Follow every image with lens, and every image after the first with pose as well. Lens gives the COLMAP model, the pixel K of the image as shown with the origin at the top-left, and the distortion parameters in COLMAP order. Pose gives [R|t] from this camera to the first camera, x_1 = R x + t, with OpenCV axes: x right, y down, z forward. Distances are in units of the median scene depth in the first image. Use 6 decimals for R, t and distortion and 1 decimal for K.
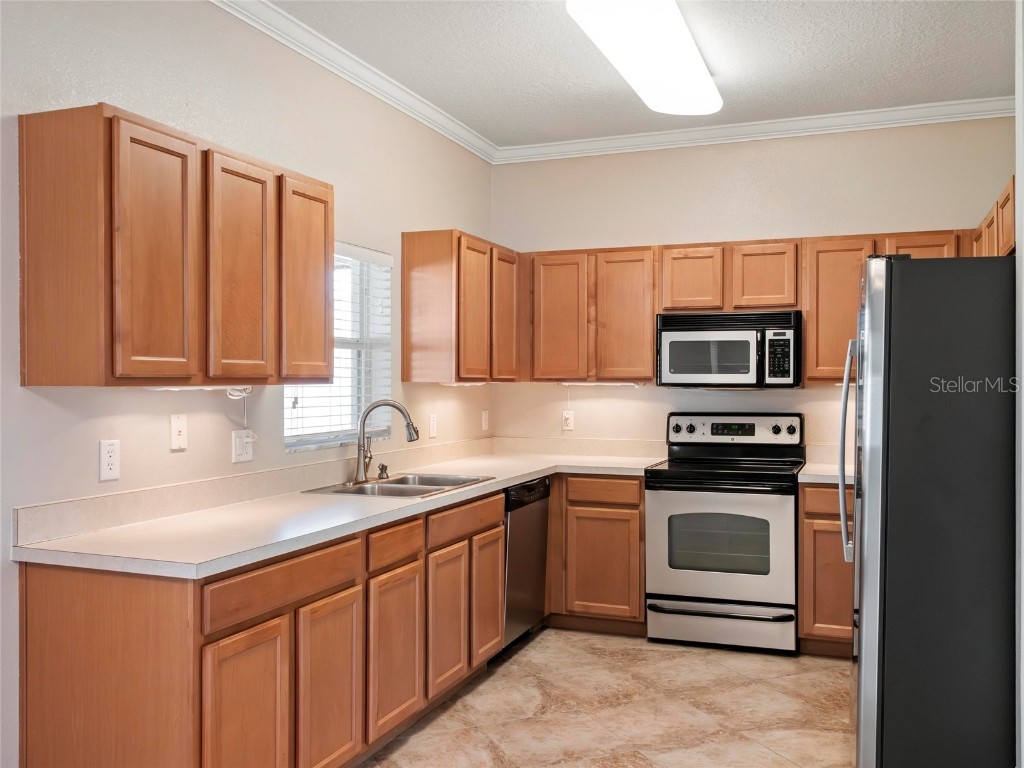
lens RADIAL K [[912.5, 0, 512.0], [0, 912.5, 384.0], [0, 0, 1]] dist [-0.005627, -0.004614]
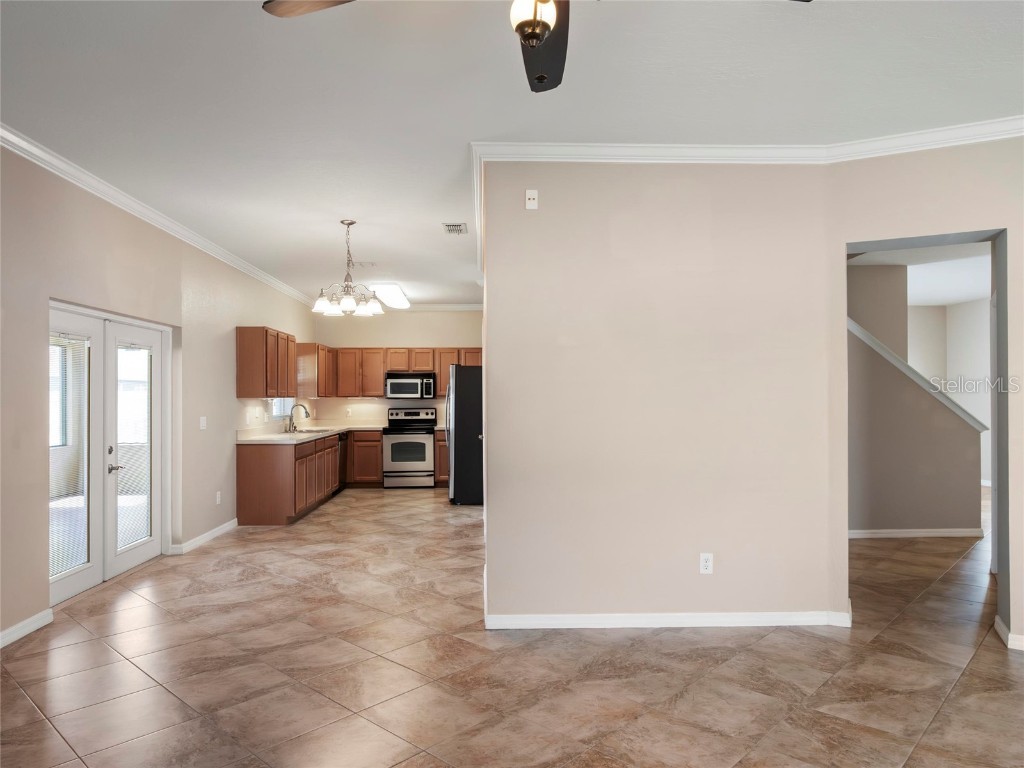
lens RADIAL K [[676.1, 0, 509.9], [0, 676.1, 393.3], [0, 0, 1]] dist [-0.005472, 0.000001]
pose [[0.916615, -0.001438, 0.399769, -0.329453], [0.005914, 0.999933, -0.009965, 0.009236], [-0.399728, 0.011498, 0.916562, -1.078461]]
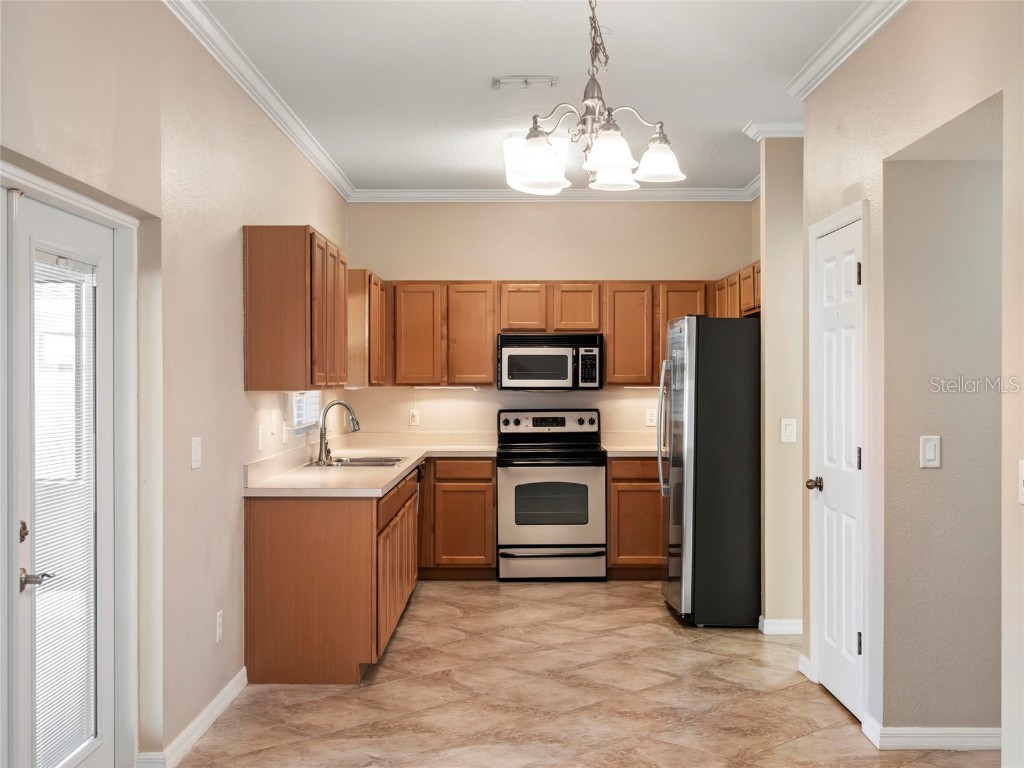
lens RADIAL K [[1209.9, 0, 512.0], [0, 1209.9, 384.0], [0, 0, 1]] dist [-0.016603, -0.013234]
pose [[0.931463, -0.002304, 0.363830, -0.469196], [0.003047, 0.999994, -0.001469, -0.002484], [-0.363824, 0.002477, 0.931464, -0.641075]]
